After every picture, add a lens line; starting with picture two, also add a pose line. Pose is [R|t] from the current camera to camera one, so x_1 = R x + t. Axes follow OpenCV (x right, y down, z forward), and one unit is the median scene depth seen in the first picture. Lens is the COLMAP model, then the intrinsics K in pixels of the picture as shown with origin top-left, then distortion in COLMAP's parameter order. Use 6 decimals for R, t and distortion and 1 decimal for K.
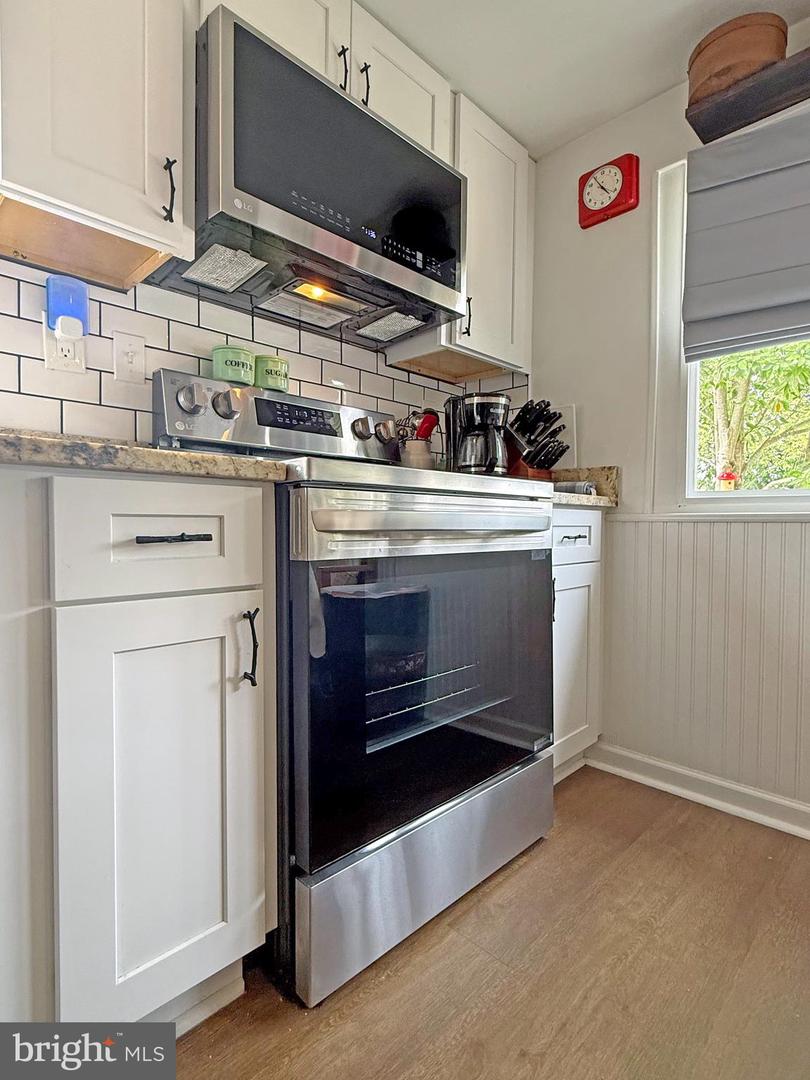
lens RADIAL K [[551.1, 0, 405.0], [0, 551.1, 540.0], [0, 0, 1]] dist [-0.002856, -0.000270]
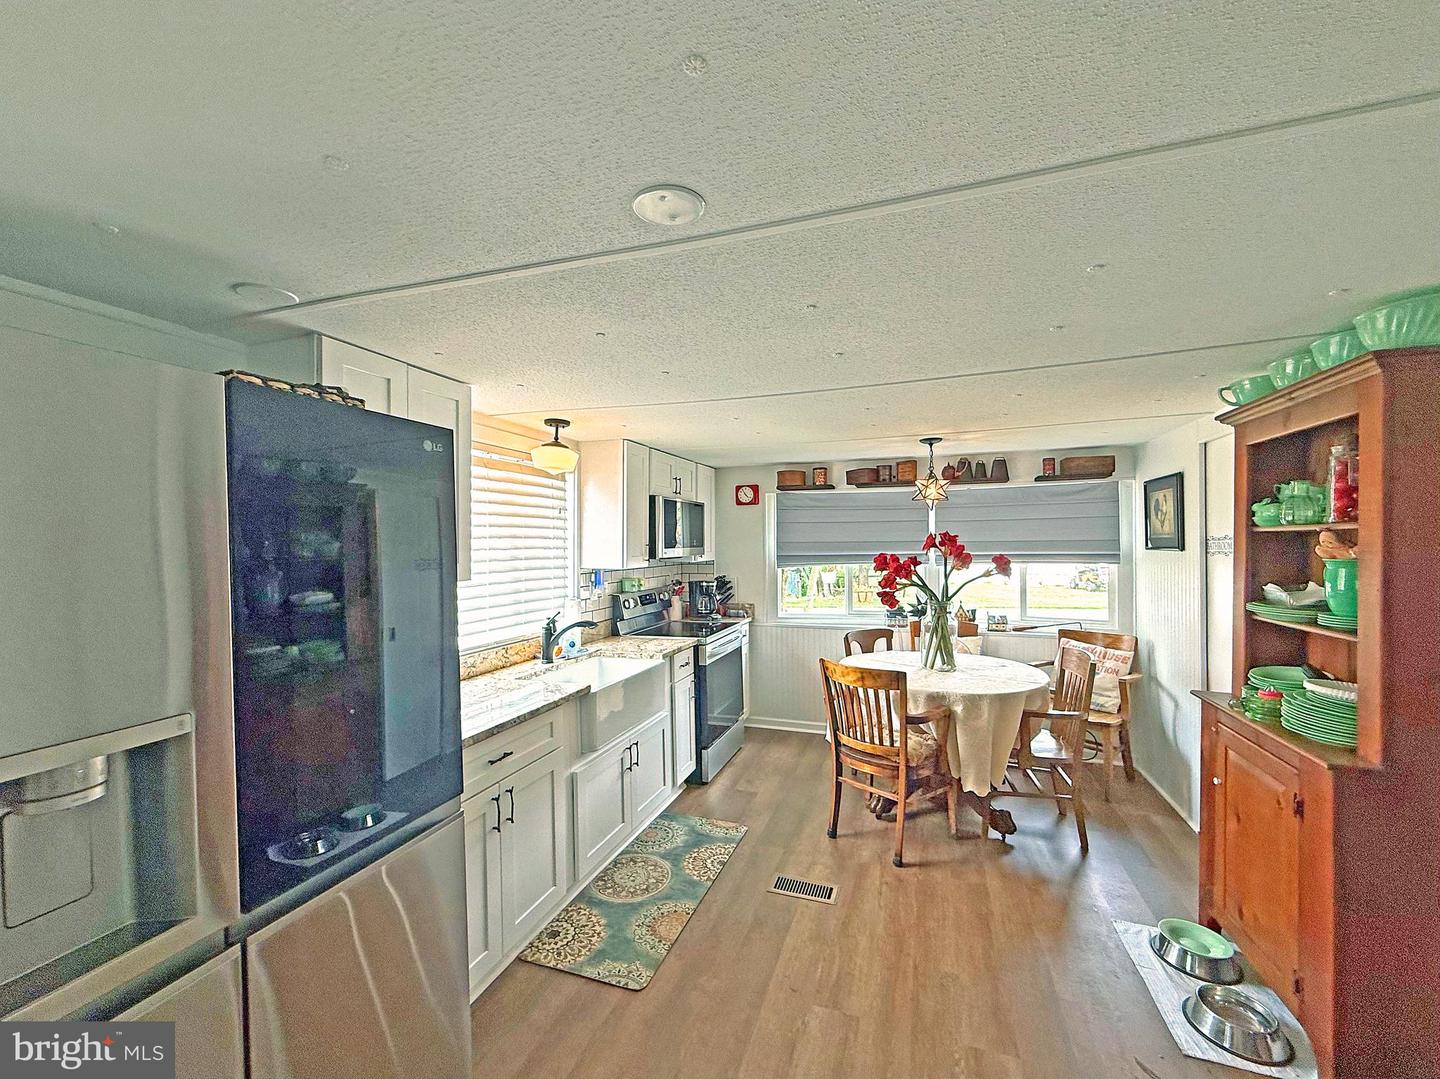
lens RADIAL K [[587.9, 0, 720.0], [0, 587.9, 539.5], [0, 0, 1]] dist [0.004456, -0.000185]
pose [[0.903695, -0.010414, 0.428050, -0.946422], [0.023373, 0.999413, -0.025031, -0.384675], [-0.427538, 0.032625, 0.903408, -1.445437]]
